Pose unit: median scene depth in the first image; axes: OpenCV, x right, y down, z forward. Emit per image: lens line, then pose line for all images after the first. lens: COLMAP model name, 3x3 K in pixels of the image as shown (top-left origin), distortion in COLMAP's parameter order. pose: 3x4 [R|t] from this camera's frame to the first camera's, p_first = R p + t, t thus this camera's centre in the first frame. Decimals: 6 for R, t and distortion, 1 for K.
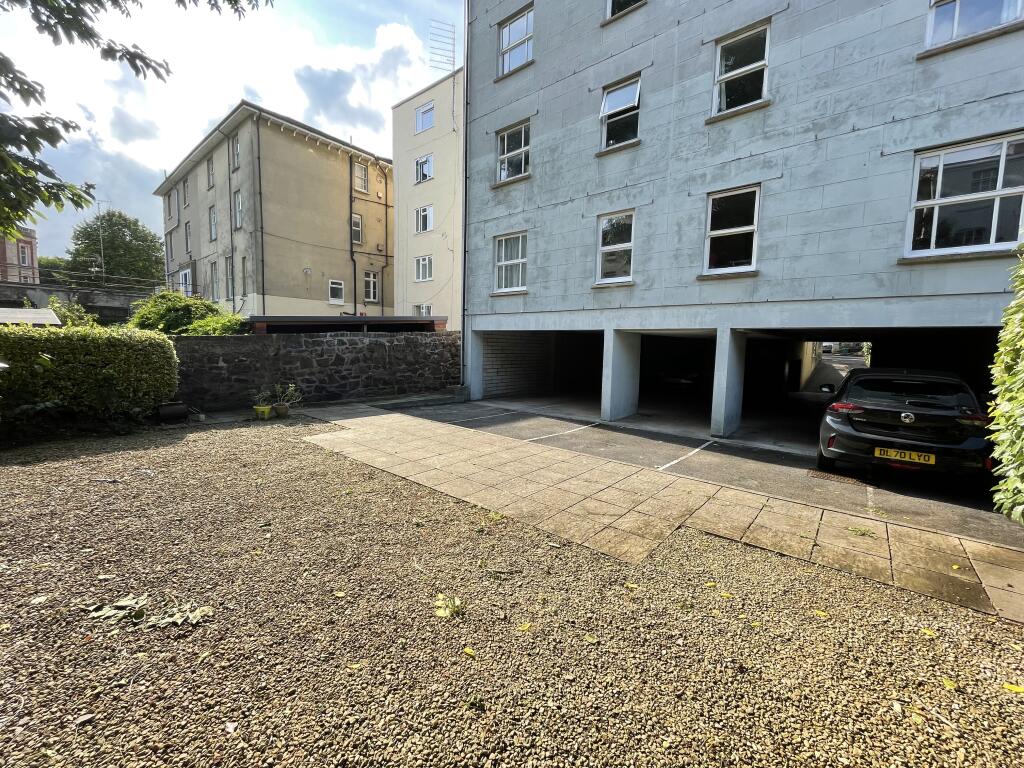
lens RADIAL K [[415.8, 0, 511.6], [0, 415.8, 379.8], [0, 0, 1]] dist [-0.003441, -0.000261]
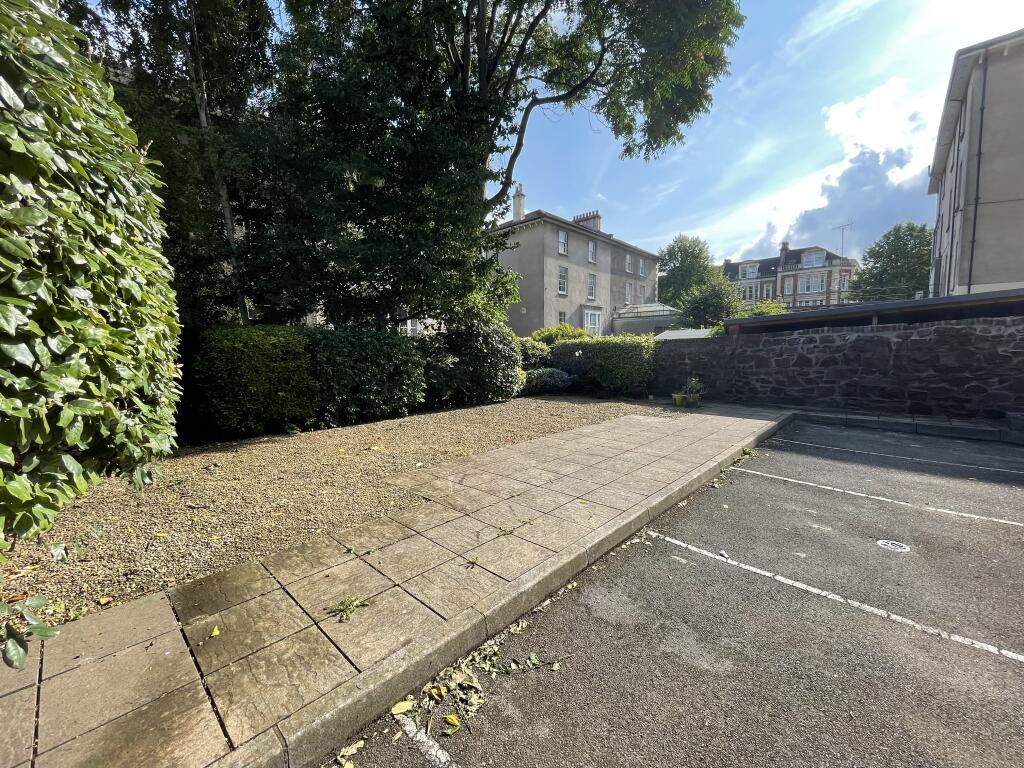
lens RADIAL K [[415.8, 0, 511.7], [0, 415.8, 385.4], [0, 0, 1]] dist [-0.003441, -0.000261]
pose [[-0.044885, 0.064224, -0.996926, 0.541029], [-0.079367, 0.994548, 0.067645, -0.006149], [0.995834, 0.082159, -0.039543, 0.470020]]
